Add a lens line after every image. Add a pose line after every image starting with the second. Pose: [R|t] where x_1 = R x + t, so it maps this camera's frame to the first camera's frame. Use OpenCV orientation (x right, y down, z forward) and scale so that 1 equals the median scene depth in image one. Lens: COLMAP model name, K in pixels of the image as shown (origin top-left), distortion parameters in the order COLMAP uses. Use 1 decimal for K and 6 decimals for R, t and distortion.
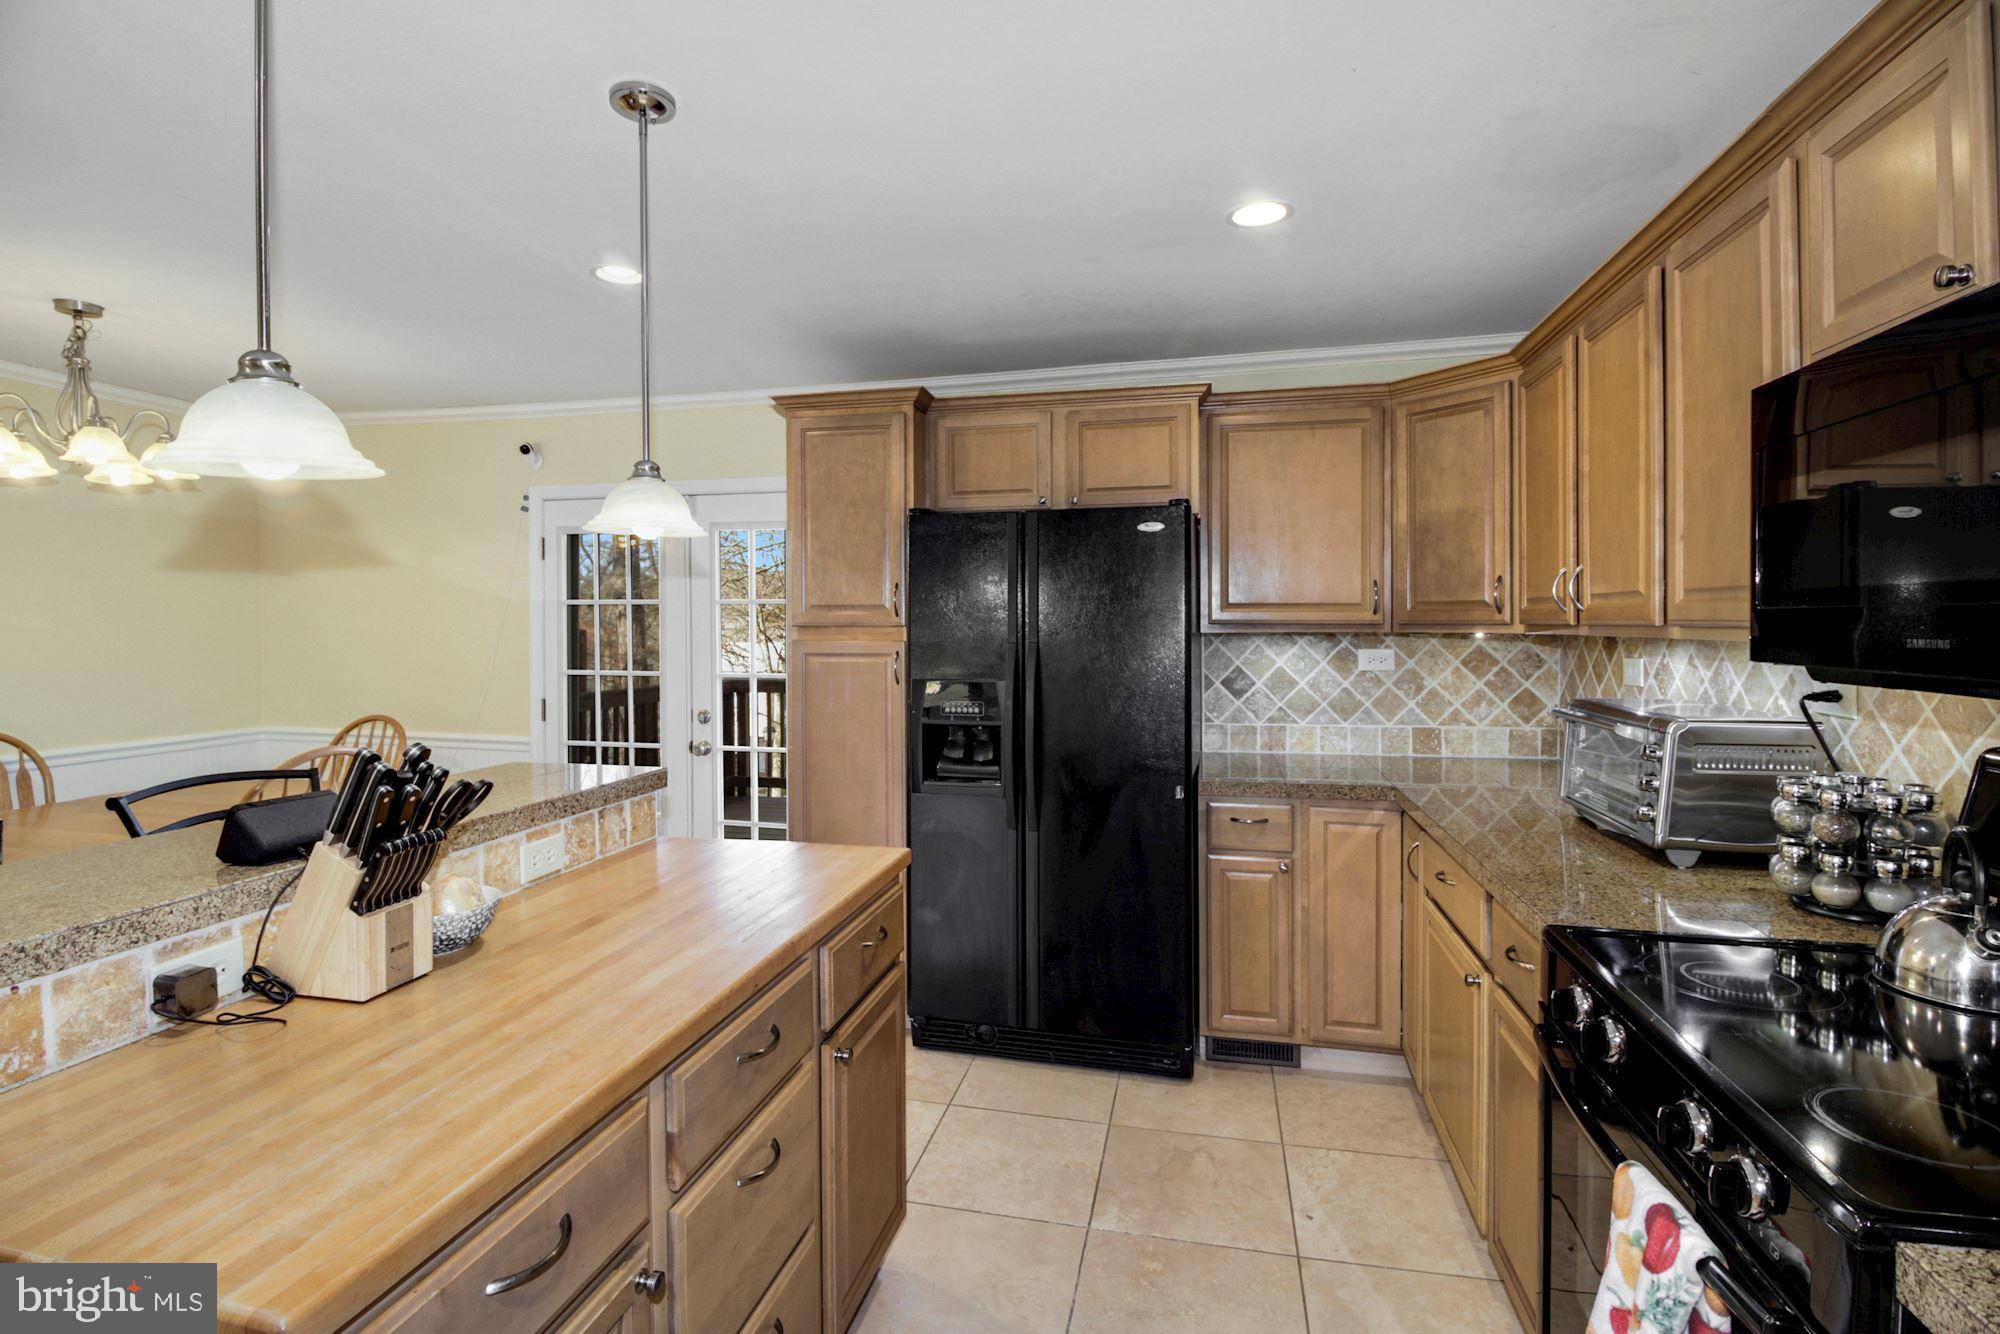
lens RADIAL K [[940.2, 0, 994.3], [0, 940.2, 633.5], [0, 0, 1]] dist [-0.001068, -0.000125]
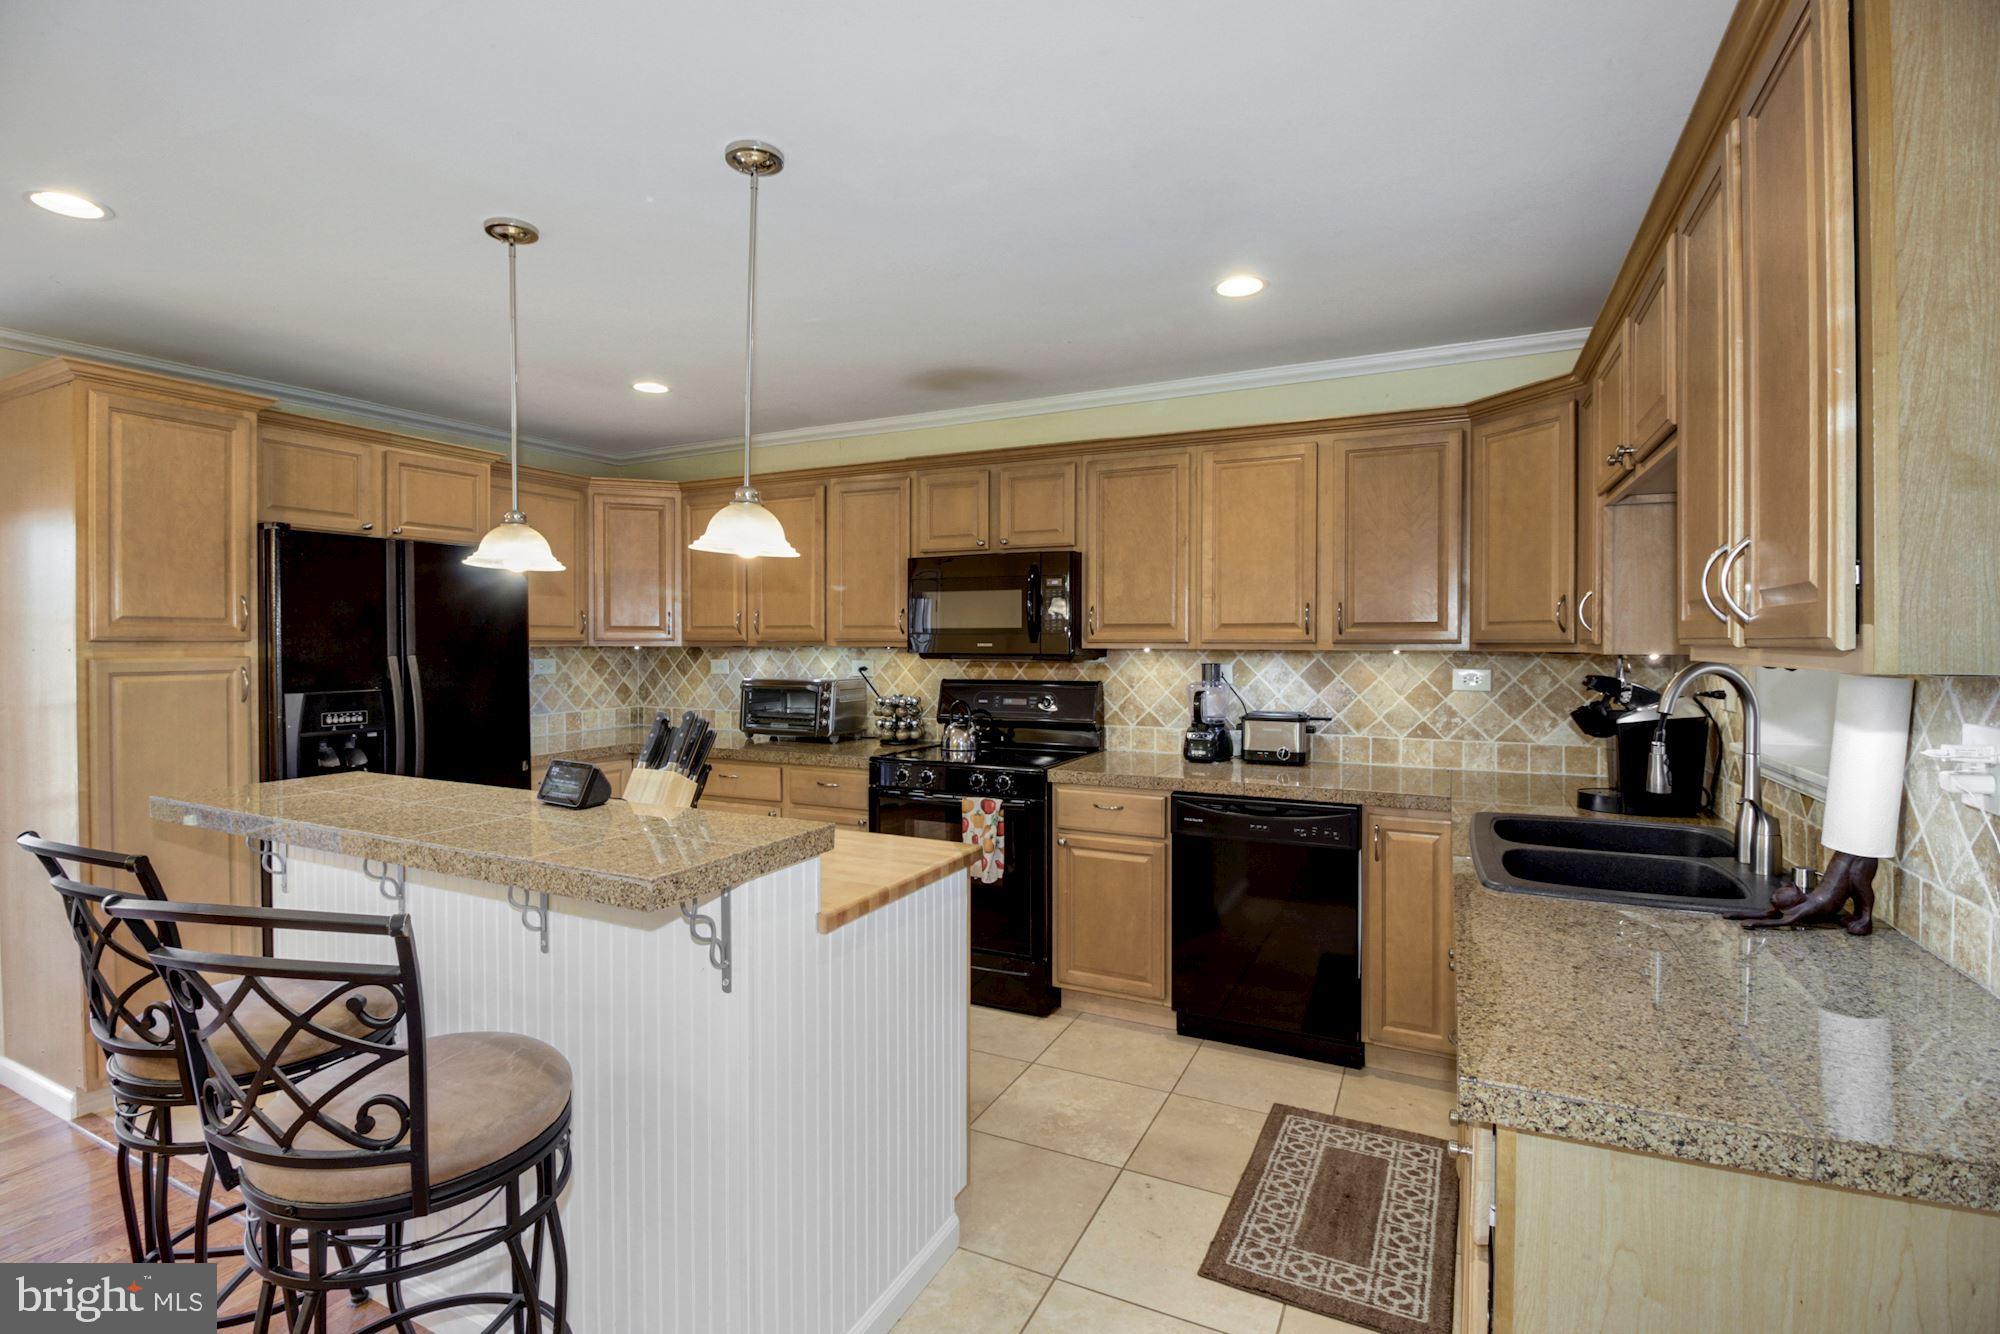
lens RADIAL K [[949.1, 0, 988.8], [0, 949.1, 654.1], [0, 0, 1]] dist [-0.001654, 0.000195]
pose [[0.237069, -0.010917, 0.971431, -1.386662], [0.008816, 0.999920, 0.009086, 0.004991], [-0.971453, 0.006410, 0.237147, 0.057651]]
